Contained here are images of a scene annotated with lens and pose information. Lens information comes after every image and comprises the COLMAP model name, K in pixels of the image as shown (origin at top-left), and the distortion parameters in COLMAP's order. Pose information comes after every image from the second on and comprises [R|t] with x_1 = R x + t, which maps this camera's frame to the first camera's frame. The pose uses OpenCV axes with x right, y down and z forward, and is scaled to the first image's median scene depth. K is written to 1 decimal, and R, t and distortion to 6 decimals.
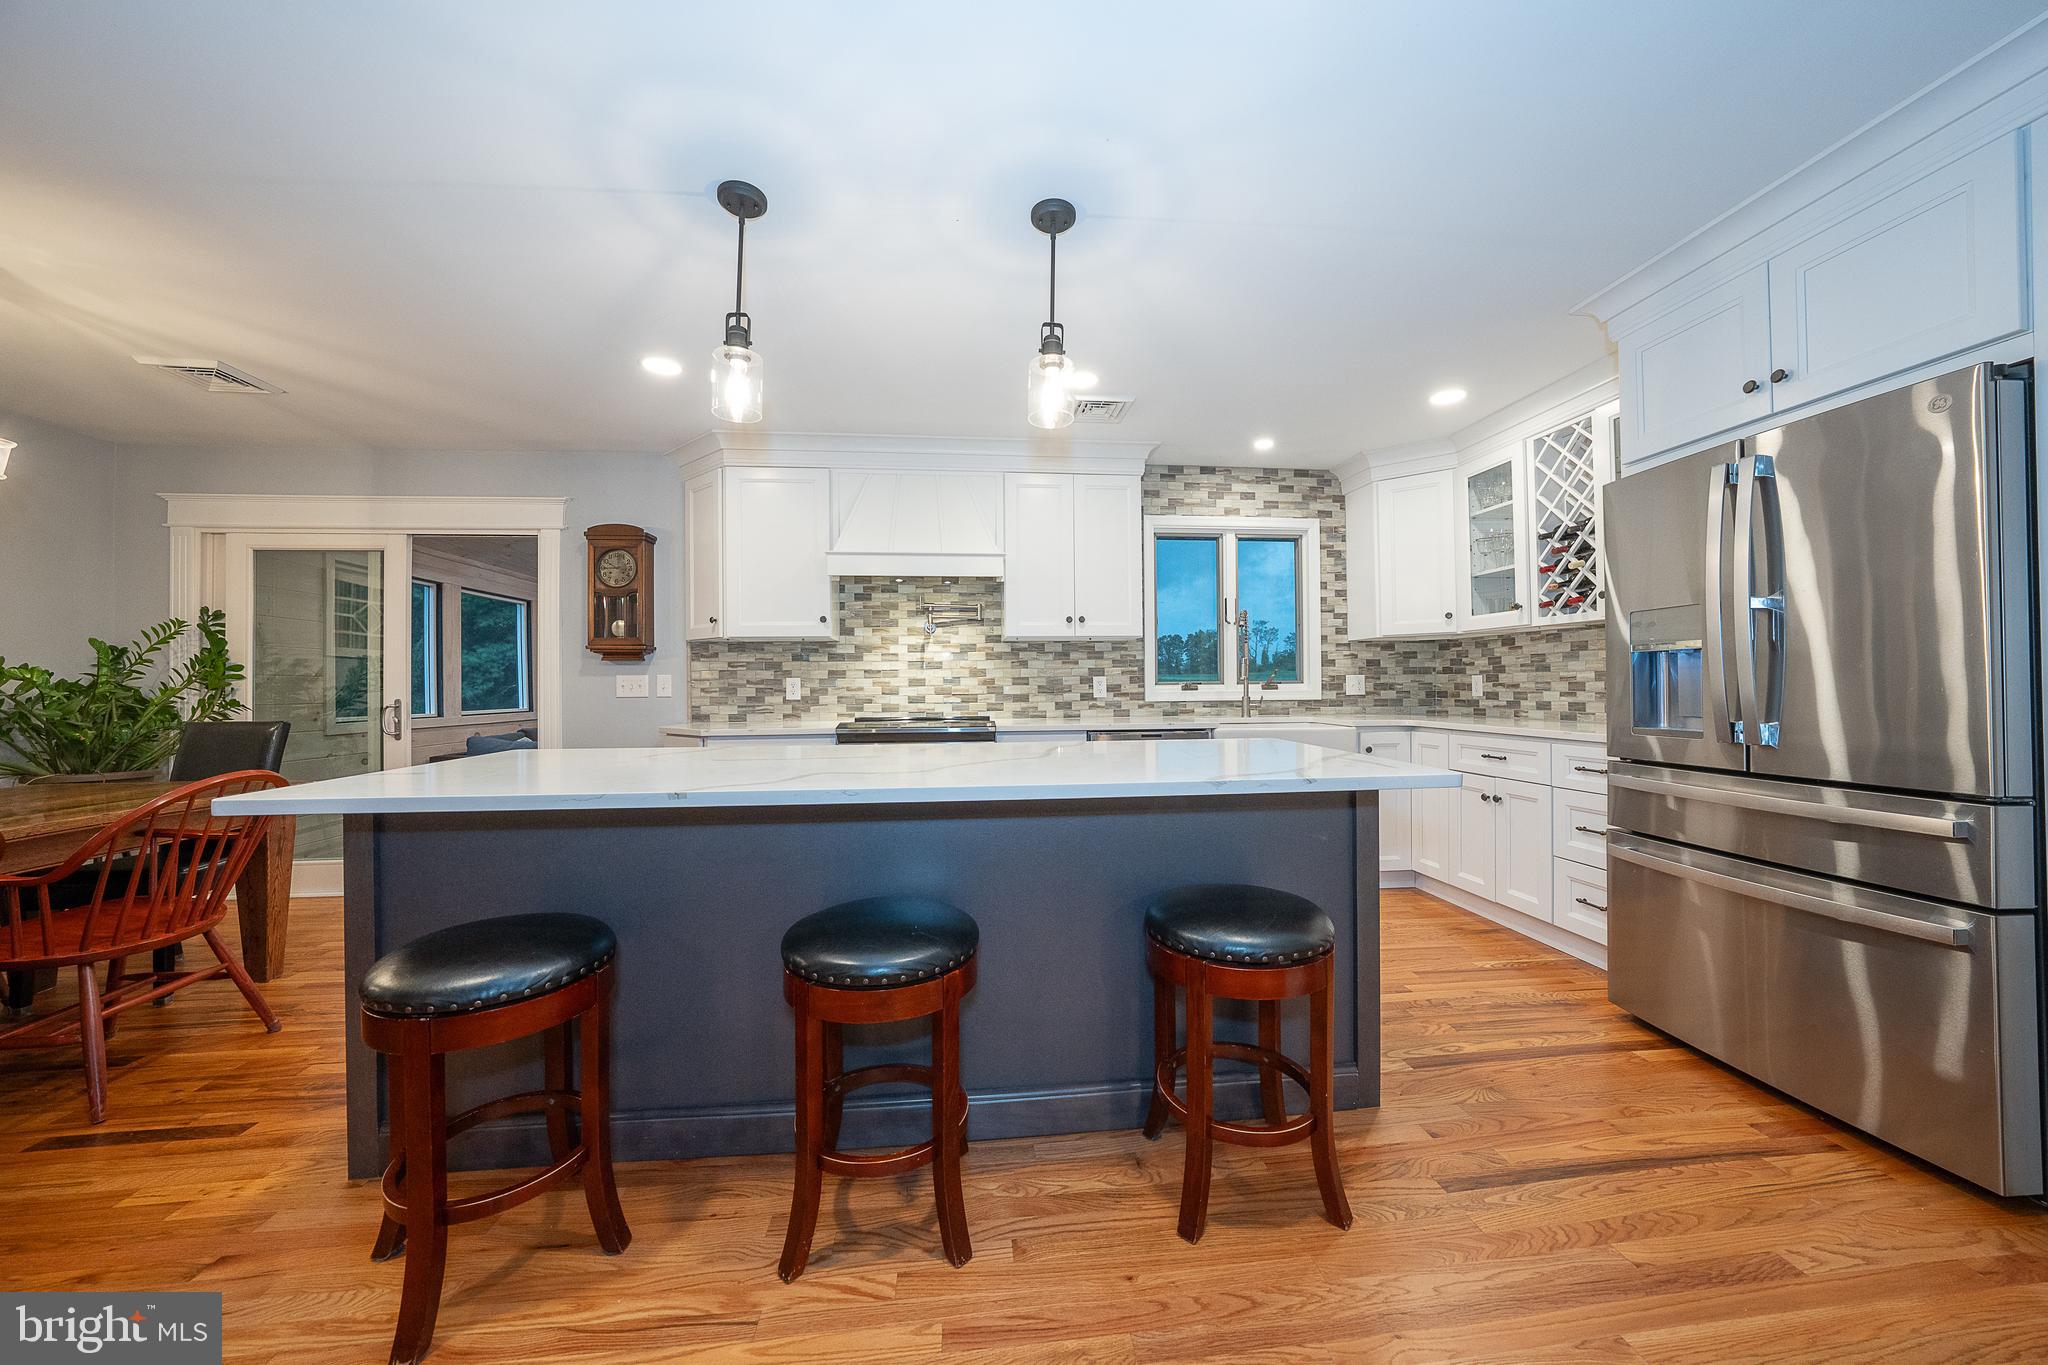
lens RADIAL K [[700.7, 0, 1027.2], [0, 700.7, 677.7], [0, 0, 1]] dist [-0.030961, 0.006438]
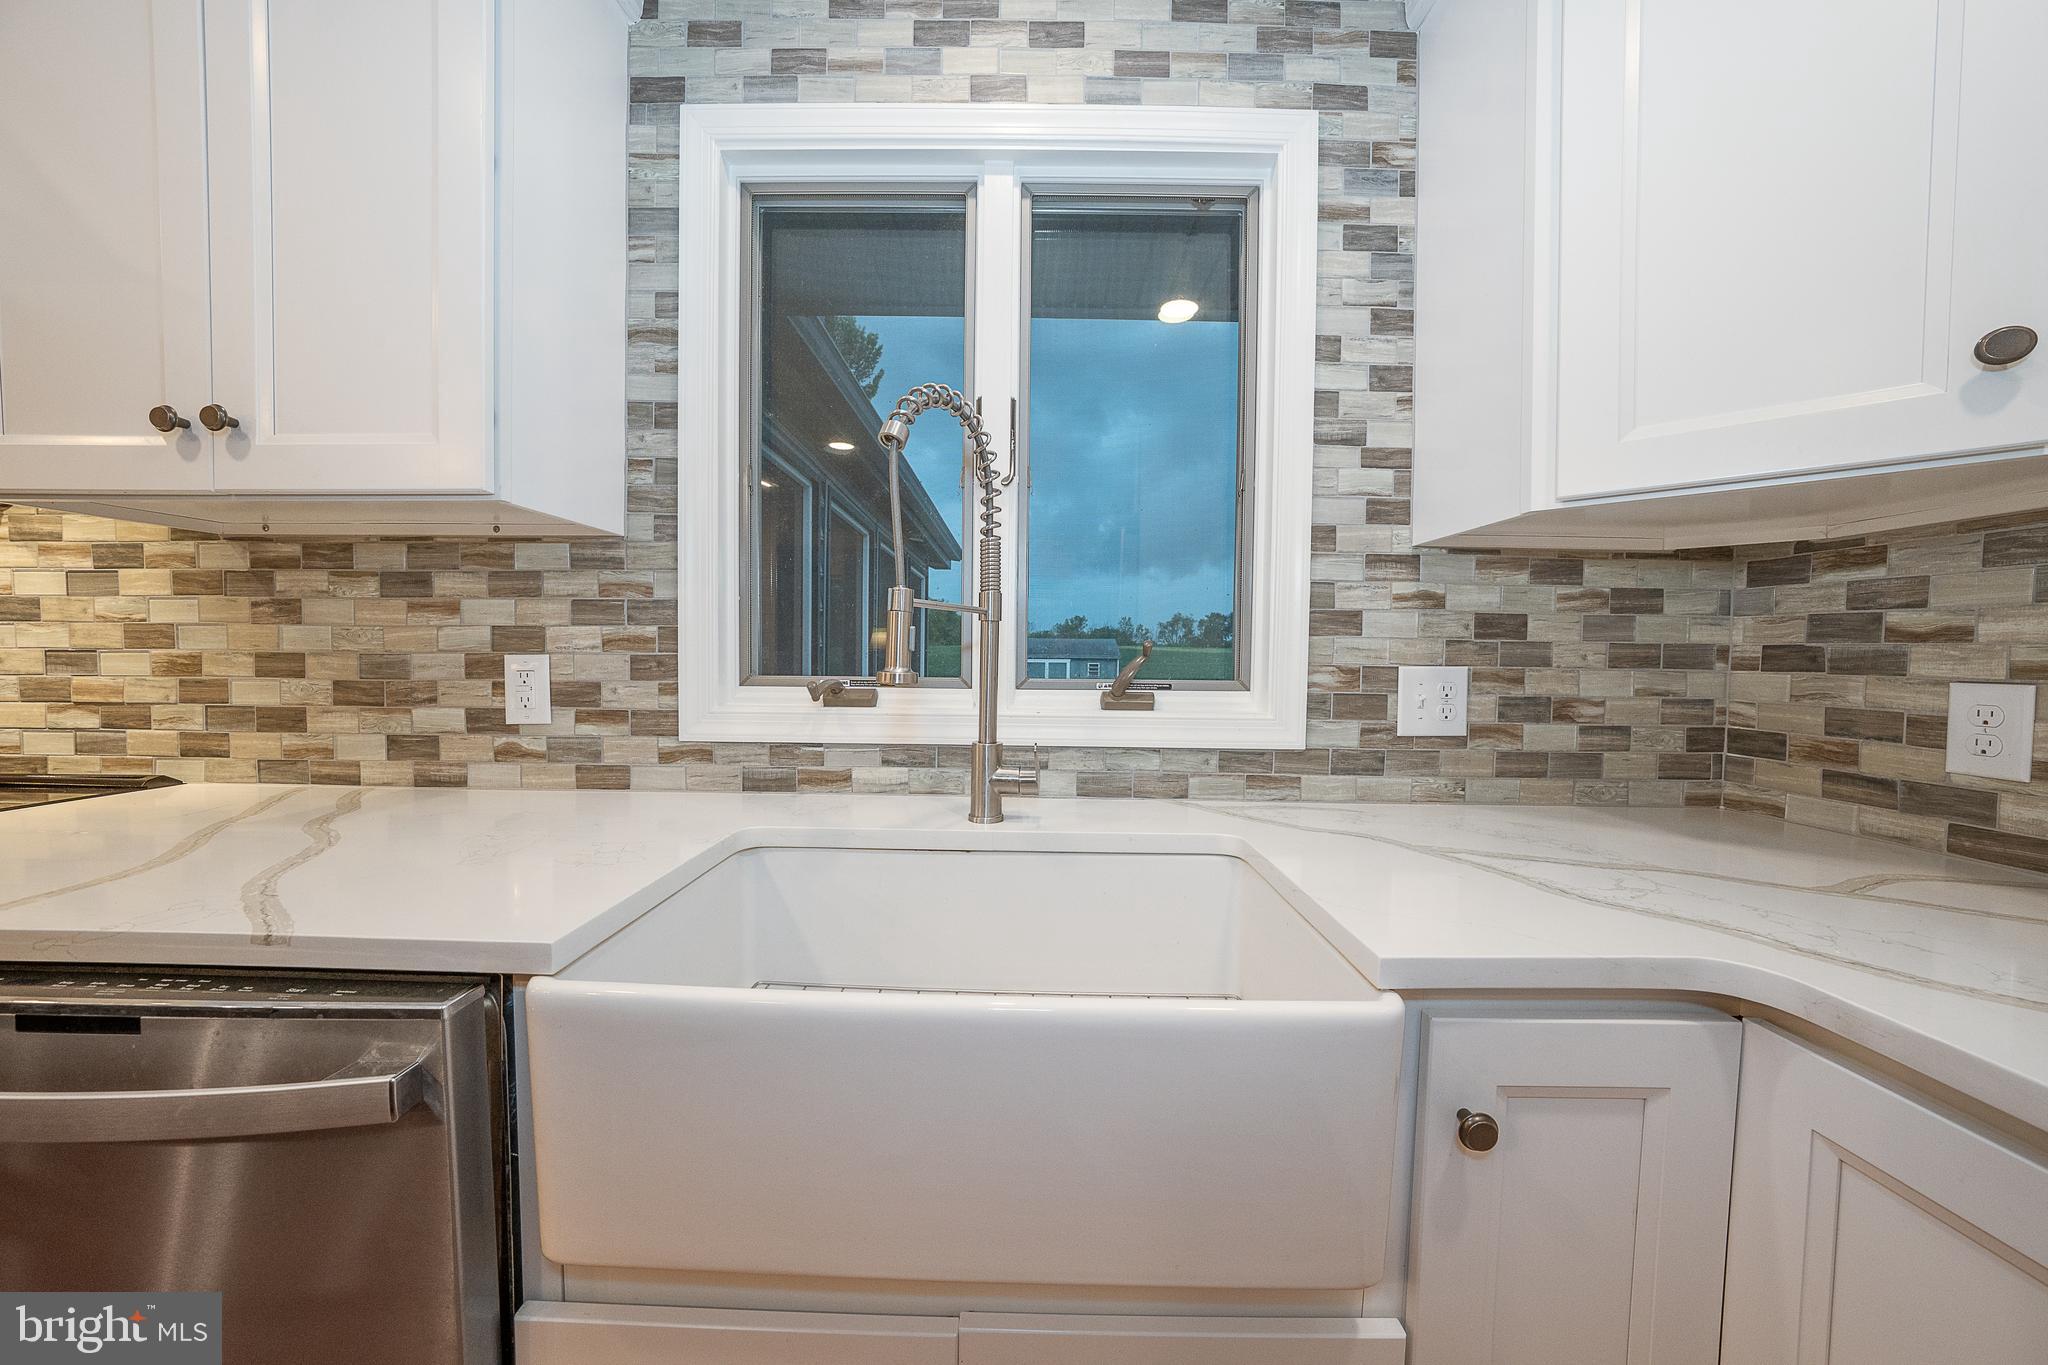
lens RADIAL K [[700.7, 0, 1028.0], [0, 700.7, 679.4], [0, 0, 1]] dist [-0.030961, 0.006438]
pose [[0.993848, 0.024368, -0.108035, 0.356659], [-0.019629, 0.998807, 0.044711, -0.008816], [0.108995, -0.042315, 0.993141, 0.739878]]
